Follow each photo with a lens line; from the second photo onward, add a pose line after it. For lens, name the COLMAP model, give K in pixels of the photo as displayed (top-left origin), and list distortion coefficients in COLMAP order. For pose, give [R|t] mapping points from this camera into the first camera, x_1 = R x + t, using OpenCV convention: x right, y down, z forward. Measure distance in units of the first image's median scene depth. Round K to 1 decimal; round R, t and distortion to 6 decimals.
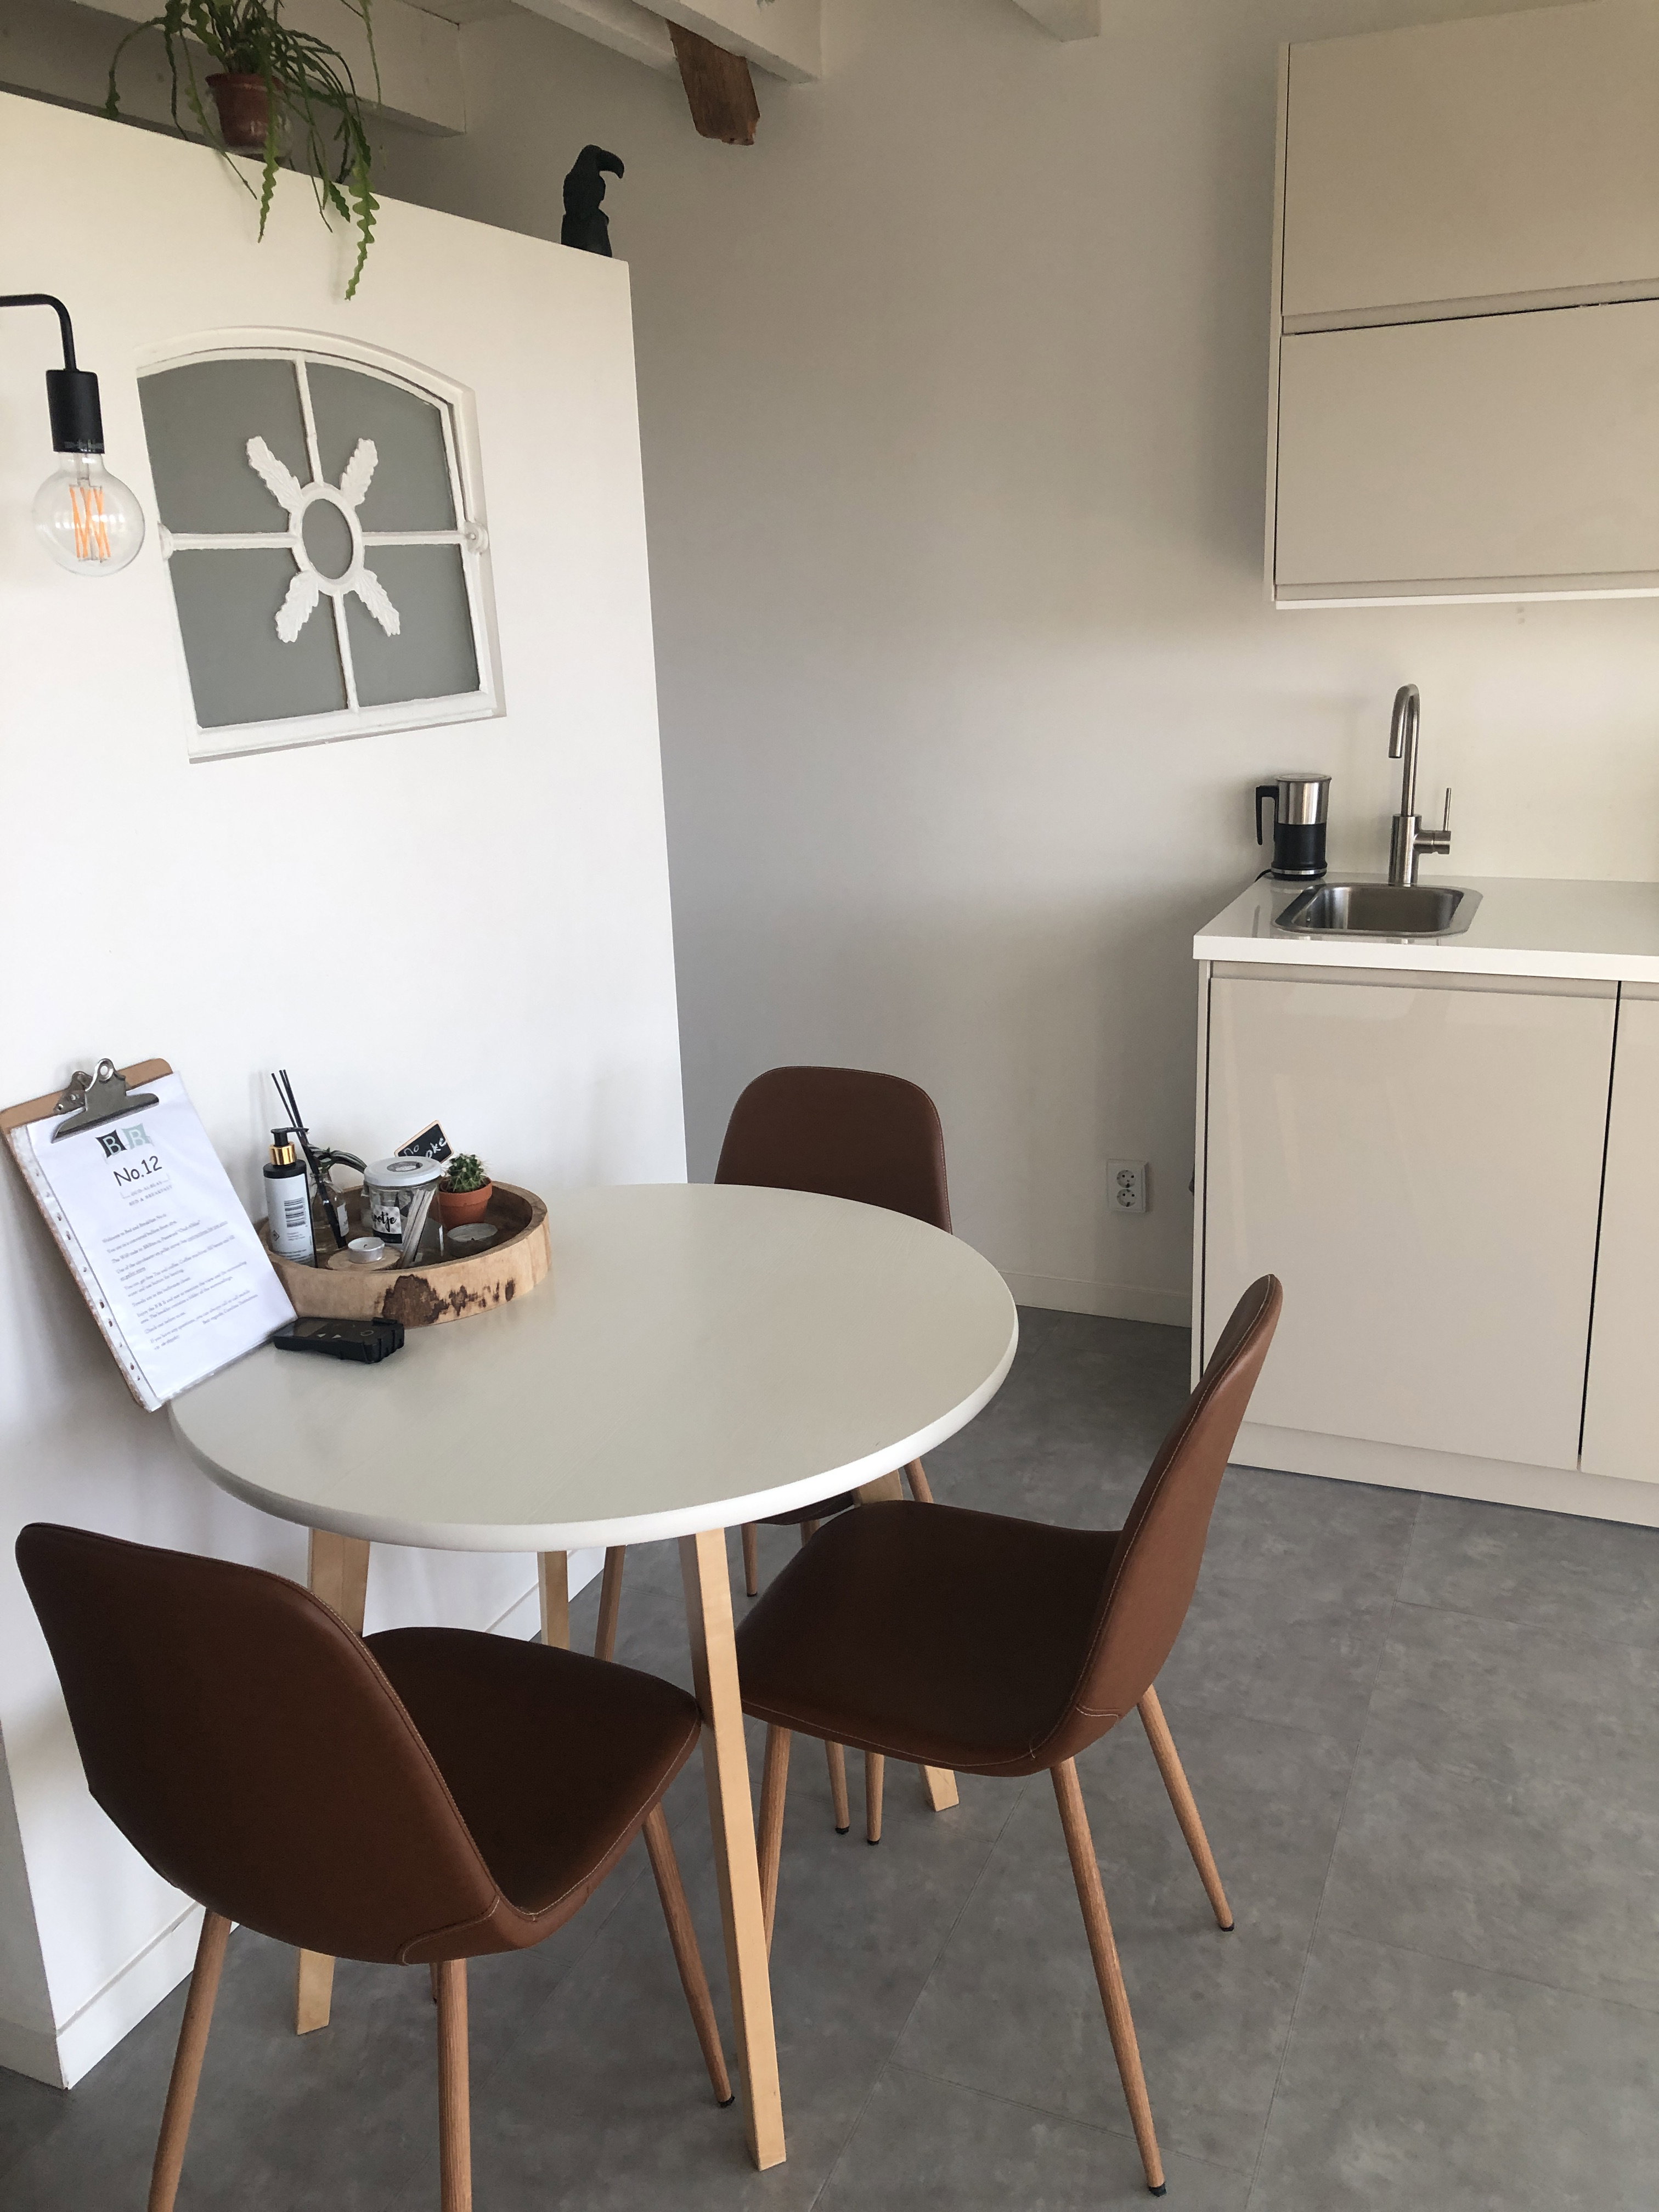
lens RADIAL K [[1804.3, 0, 817.7], [0, 1804.3, 1092.8], [0, 0, 1]] dist [0.010795, -0.009632]
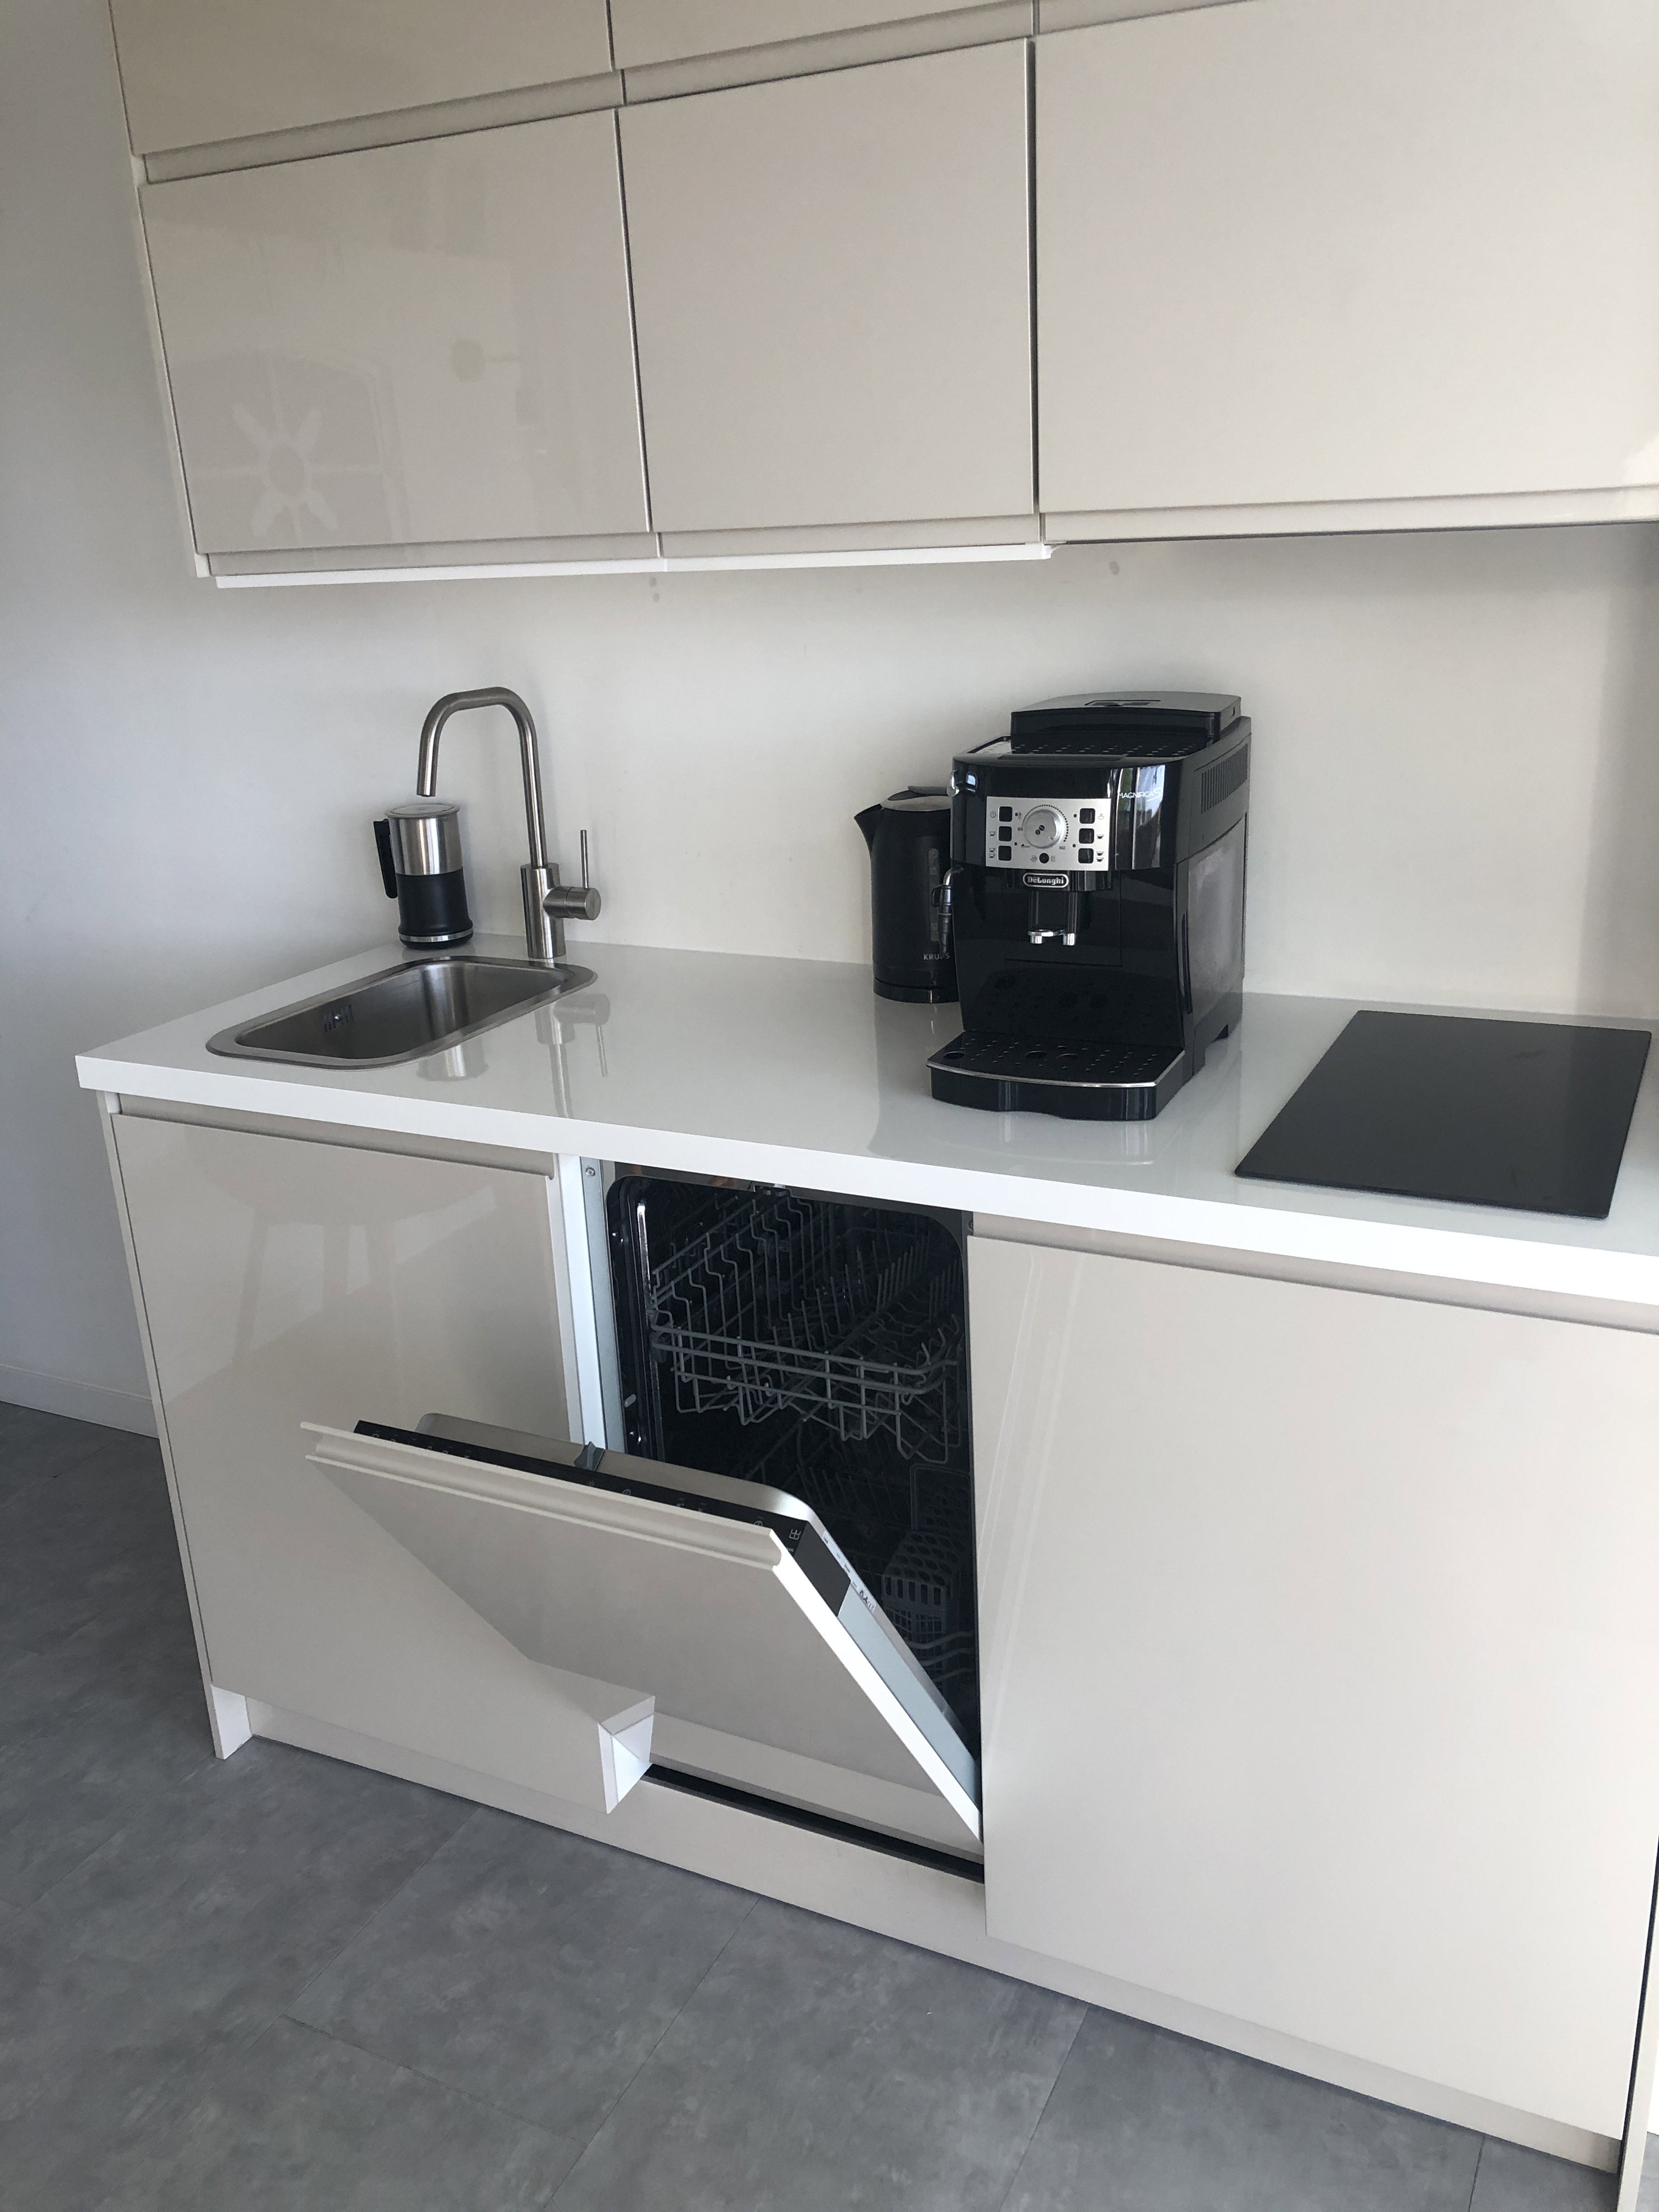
lens RADIAL K [[1828.5, 0, 821.2], [0, 1828.5, 1097.5], [0, 0, 1]] dist [0.038111, -0.001530]
pose [[0.998321, 0.009020, -0.057223, 0.620221], [-0.006588, 0.999073, 0.042548, -0.118256], [0.057554, -0.042100, 0.997454, 0.336810]]
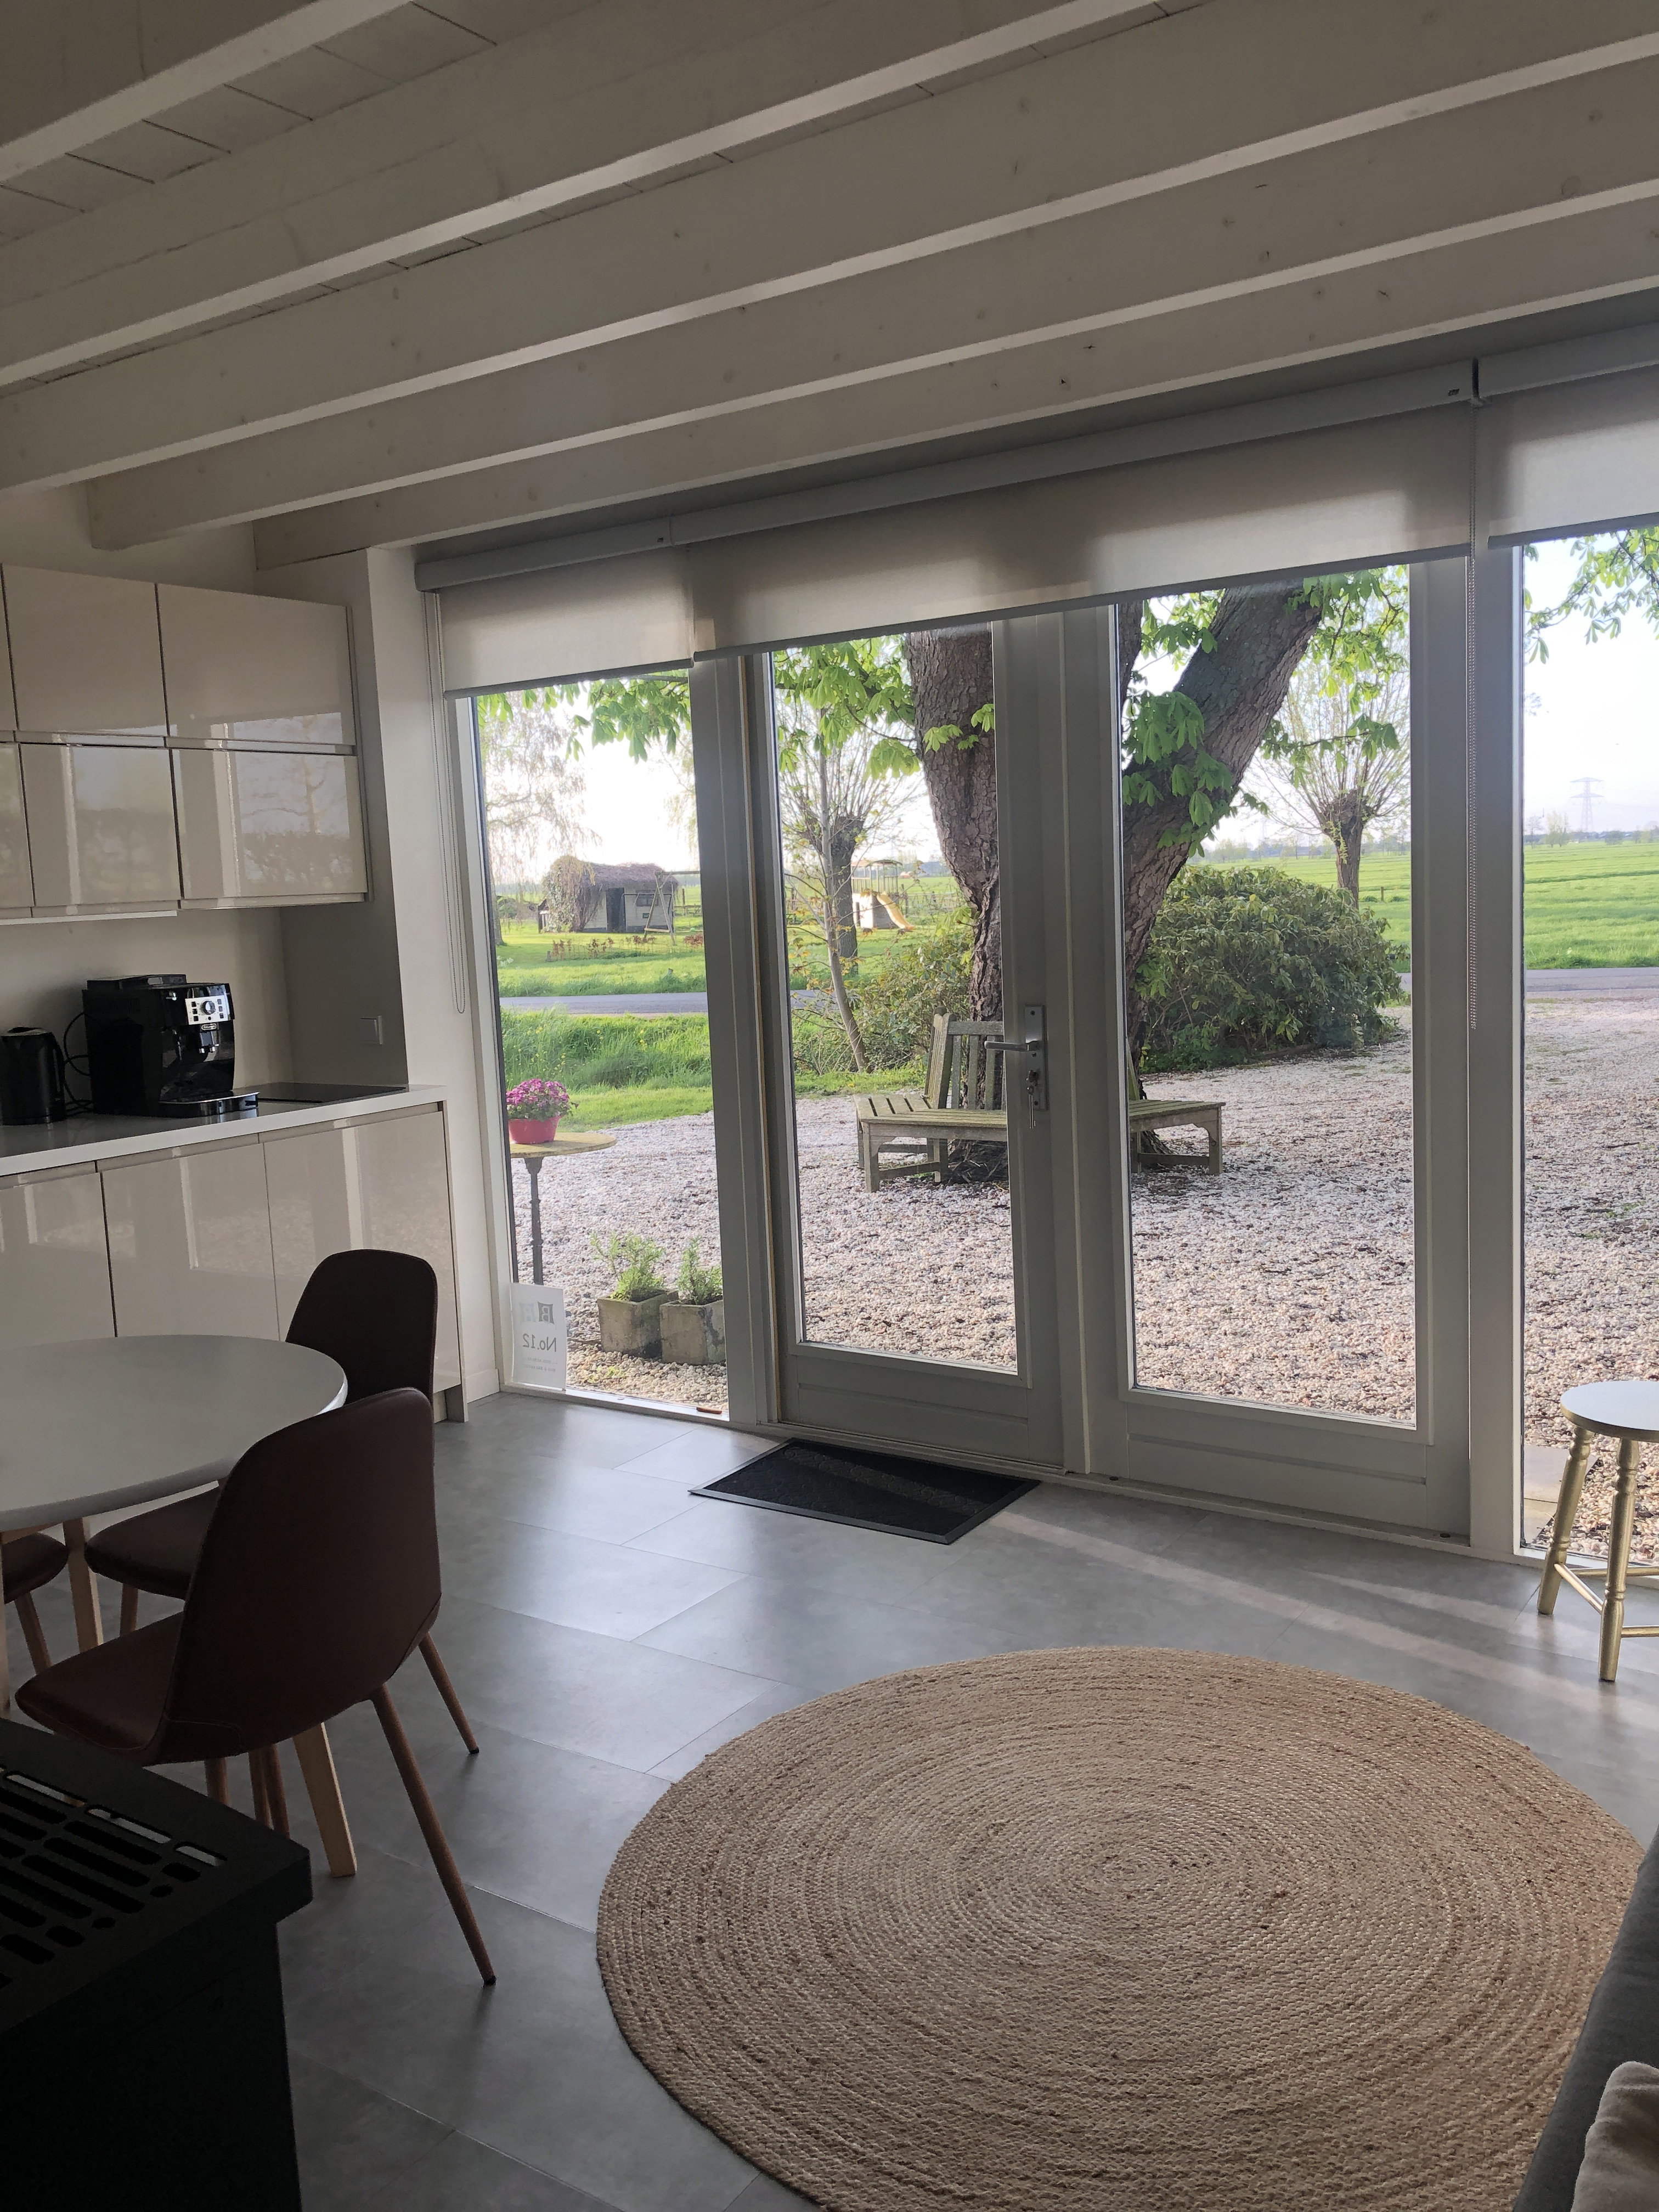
lens RADIAL K [[1811.7, 0, 833.9], [0, 1811.7, 1096.3], [0, 0, 1]] dist [0.036672, -0.041652]
pose [[0.187143, -0.086192, 0.978544, -1.020511], [0.308336, 0.950954, 0.024794, 0.045188], [-0.932688, 0.297080, 0.204540, 0.078016]]
